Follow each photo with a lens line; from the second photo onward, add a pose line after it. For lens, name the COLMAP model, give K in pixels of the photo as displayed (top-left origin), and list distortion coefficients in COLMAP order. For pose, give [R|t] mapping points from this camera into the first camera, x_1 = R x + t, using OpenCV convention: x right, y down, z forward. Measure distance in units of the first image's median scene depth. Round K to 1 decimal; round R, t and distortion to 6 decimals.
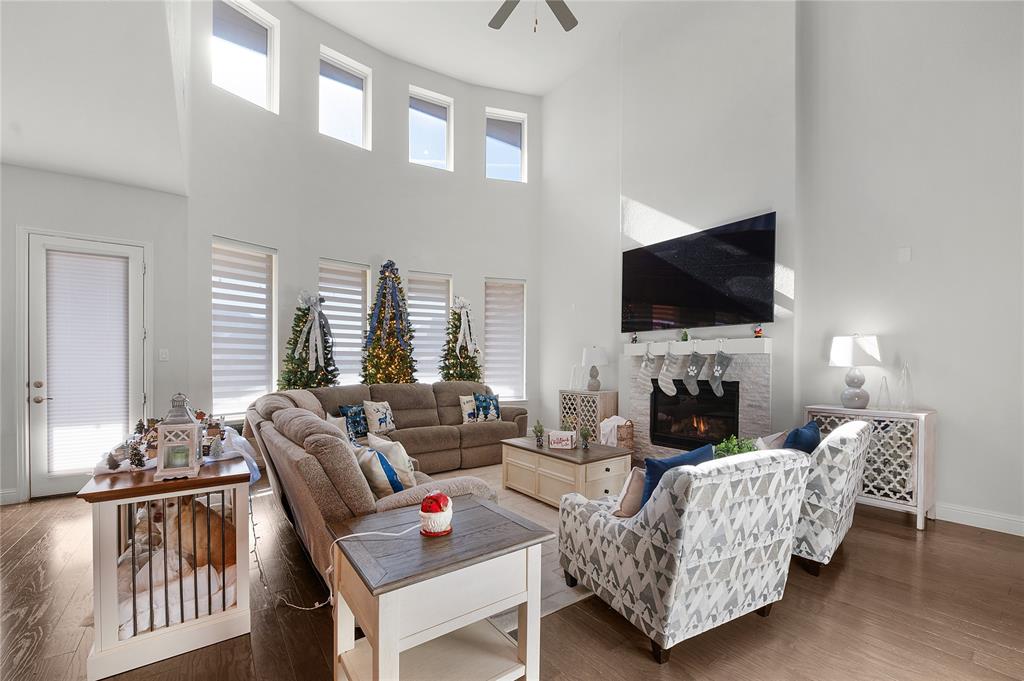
lens RADIAL K [[419.7, 0, 530.6], [0, 419.7, 369.0], [0, 0, 1]] dist [-0.012304, -0.000575]
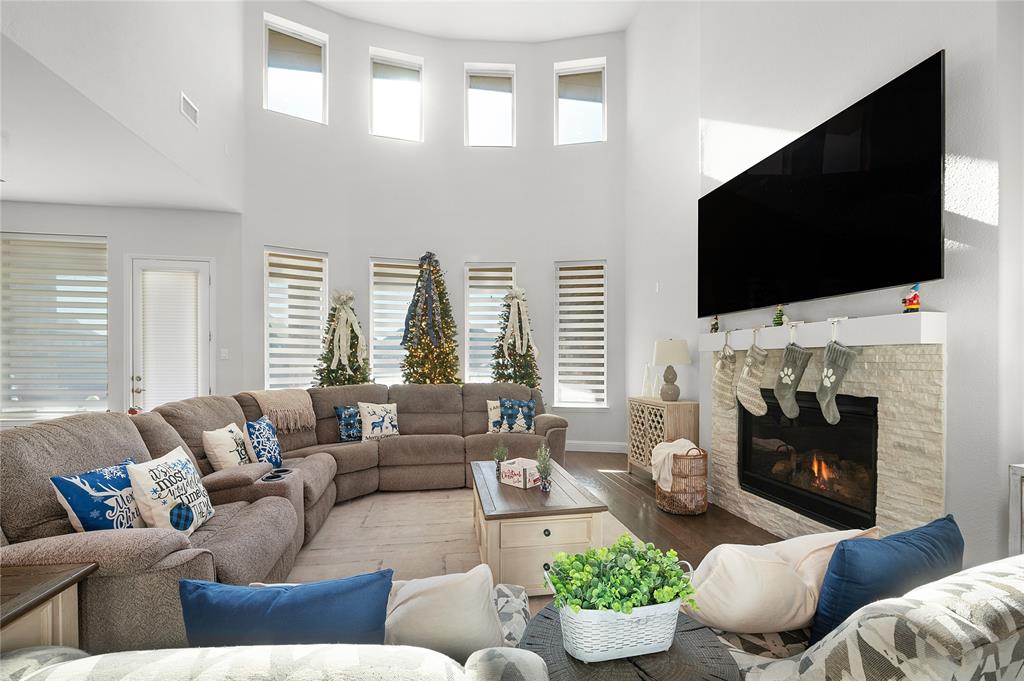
lens RADIAL K [[419.7, 0, 513.7], [0, 419.7, 362.3], [0, 0, 1]] dist [-0.012304, -0.000575]
pose [[0.889071, 0.002091, -0.457765, 0.276466], [-0.007199, 0.999930, -0.009415, -0.005474], [0.457713, 0.011666, 0.889023, 0.270455]]
